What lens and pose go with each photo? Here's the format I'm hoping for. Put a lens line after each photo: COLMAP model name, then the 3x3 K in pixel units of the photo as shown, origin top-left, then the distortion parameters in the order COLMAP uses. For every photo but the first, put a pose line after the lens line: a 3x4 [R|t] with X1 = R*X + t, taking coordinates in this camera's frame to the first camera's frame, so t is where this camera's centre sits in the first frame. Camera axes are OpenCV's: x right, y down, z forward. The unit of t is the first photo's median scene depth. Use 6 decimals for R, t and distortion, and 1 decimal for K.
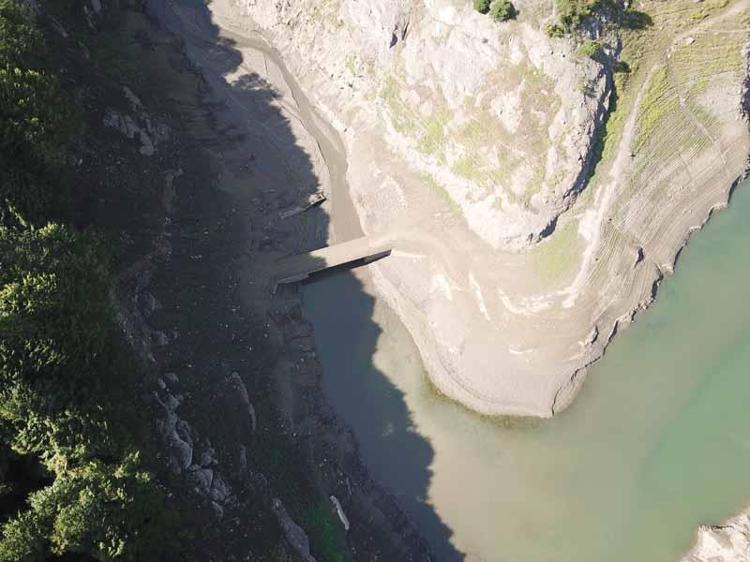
lens RADIAL K [[576.7, 0, 368.4], [0, 576.7, 279.9], [0, 0, 1]] dist [0.009323, -0.014626]
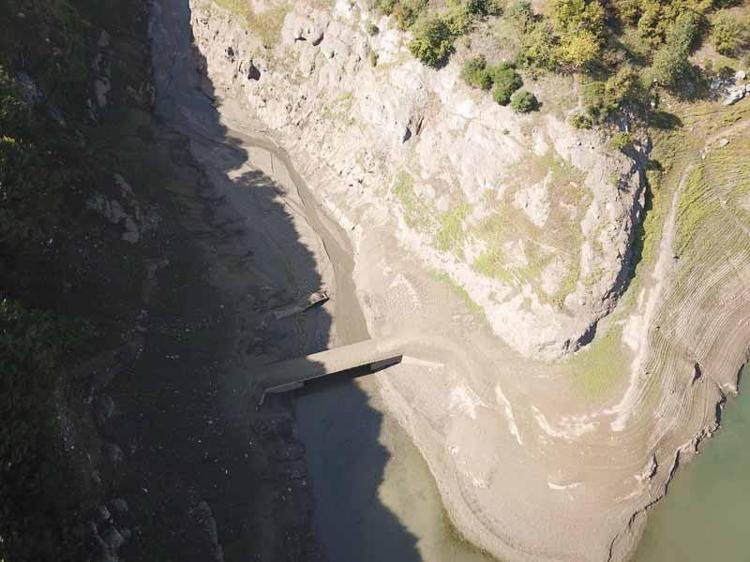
lens RADIAL K [[576.7, 0, 368.4], [0, 576.7, 279.9], [0, 0, 1]] dist [0.009323, -0.014626]
pose [[0.999647, 0.023466, -0.012438, -0.002883], [-0.025789, 0.969589, -0.243375, 0.047058], [0.006349, 0.243610, 0.969852, 0.147046]]
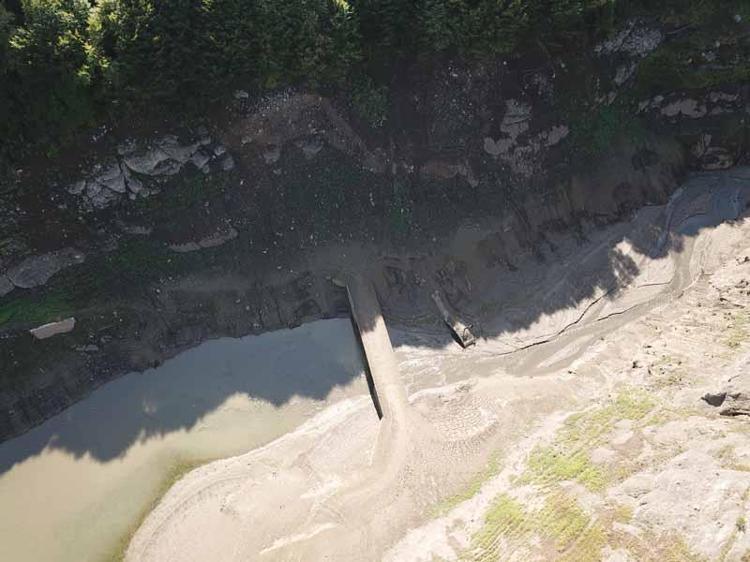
lens RADIAL K [[591.4, 0, 375.0], [0, 591.4, 281.0], [0, 0, 1]] dist [0.003549, -0.008205]
pose [[-0.047772, 0.797699, -0.601160, 0.347449], [-0.958729, 0.132259, 0.251686, -0.250456], [0.280279, 0.588374, 0.758459, 0.357314]]
